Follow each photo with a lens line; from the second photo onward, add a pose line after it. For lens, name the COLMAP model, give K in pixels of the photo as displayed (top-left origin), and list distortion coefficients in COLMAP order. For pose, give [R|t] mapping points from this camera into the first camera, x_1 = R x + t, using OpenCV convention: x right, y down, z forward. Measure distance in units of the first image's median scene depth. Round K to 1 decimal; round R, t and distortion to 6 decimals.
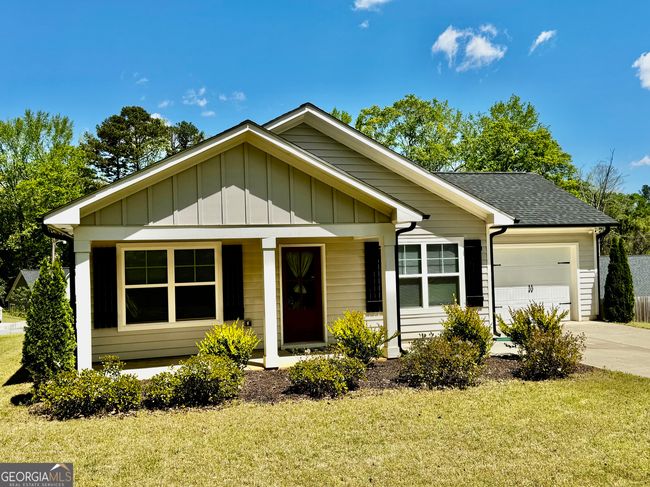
lens RADIAL K [[645.1, 0, 324.3], [0, 645.1, 244.5], [0, 0, 1]] dist [0.108236, 0.000000]
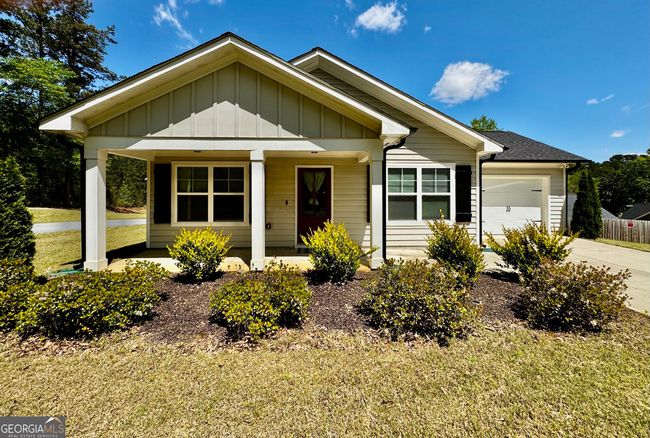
lens RADIAL K [[266.9, 0, 323.9], [0, 266.9, 193.9], [0, 0, 1]] dist [-0.002047, 0.000316]
pose [[0.968430, 0.027715, -0.247741, 0.122103], [-0.021915, 0.999418, 0.026139, 0.044102], [0.248321, -0.019885, 0.968474, 0.545117]]
